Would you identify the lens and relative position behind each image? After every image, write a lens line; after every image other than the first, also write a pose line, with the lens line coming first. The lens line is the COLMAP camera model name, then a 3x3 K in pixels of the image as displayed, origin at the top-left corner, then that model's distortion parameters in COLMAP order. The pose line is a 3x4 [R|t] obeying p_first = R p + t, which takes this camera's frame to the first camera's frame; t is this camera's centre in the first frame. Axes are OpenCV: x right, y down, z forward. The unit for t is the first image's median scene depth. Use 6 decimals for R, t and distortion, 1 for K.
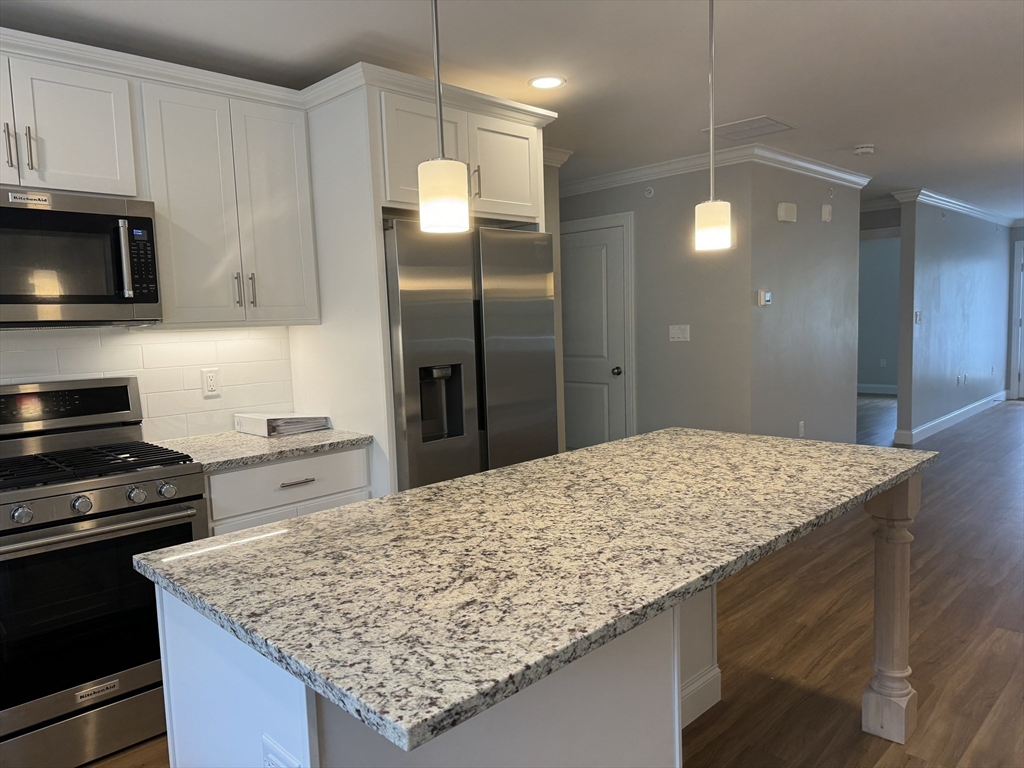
lens RADIAL K [[707.5, 0, 503.0], [0, 707.5, 391.0], [0, 0, 1]] dist [0.050737, -0.069581]
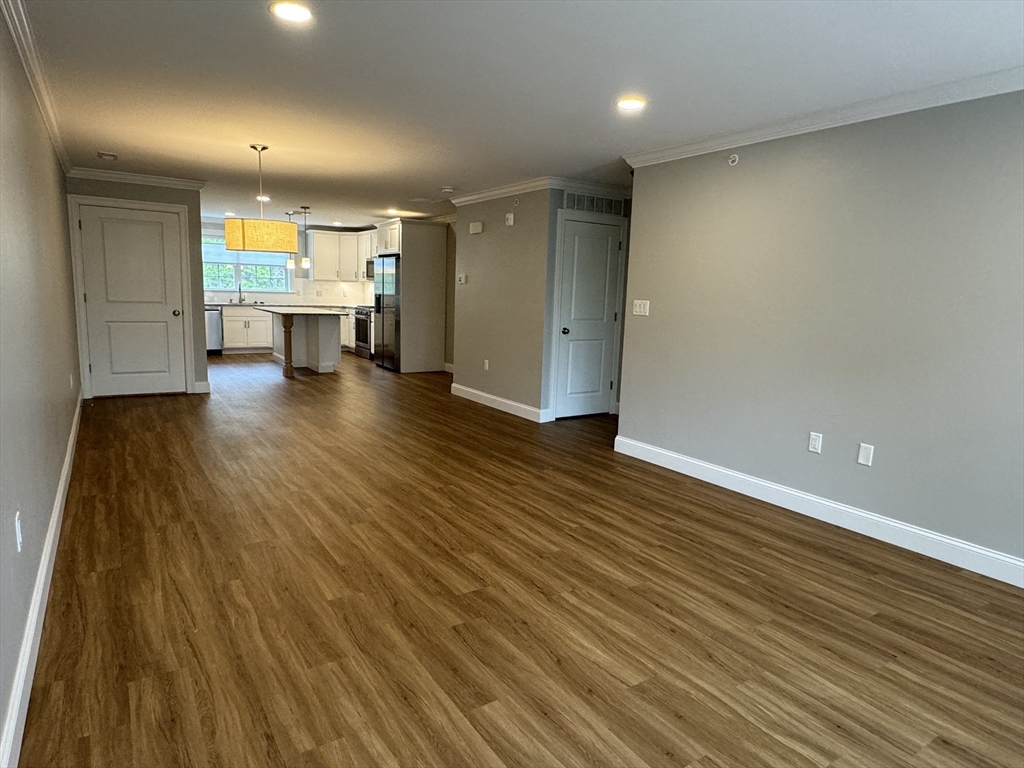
lens RADIAL K [[619.9, 0, 510.7], [0, 619.9, 385.5], [0, 0, 1]] dist [-0.002865, -0.003429]
pose [[-0.192130, 0.178011, -0.965090, 5.019216], [-0.127205, 0.970597, 0.204351, -0.538378], [0.973090, 0.162026, -0.163837, 3.740296]]
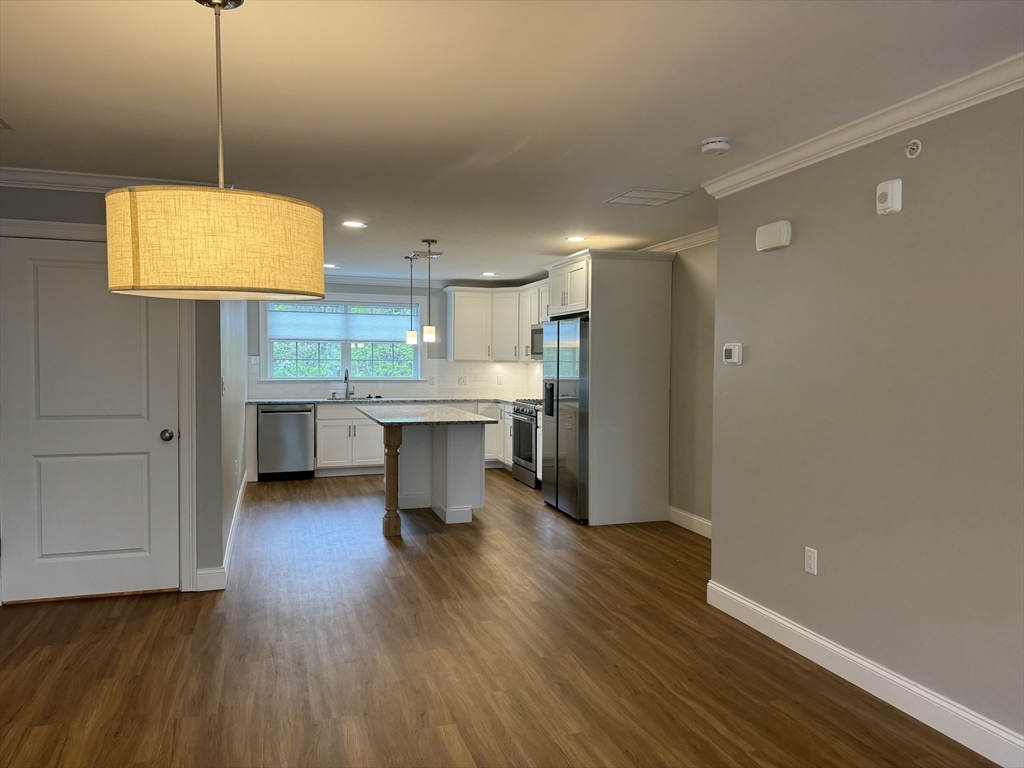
lens RADIAL K [[707.5, 0, 521.7], [0, 707.5, 386.9], [0, 0, 1]] dist [0.050737, -0.069581]
pose [[-0.423456, 0.065098, -0.903575, 3.180384], [-0.084375, 0.990245, 0.110884, -0.426452], [0.901979, 0.123193, -0.413833, 2.958004]]
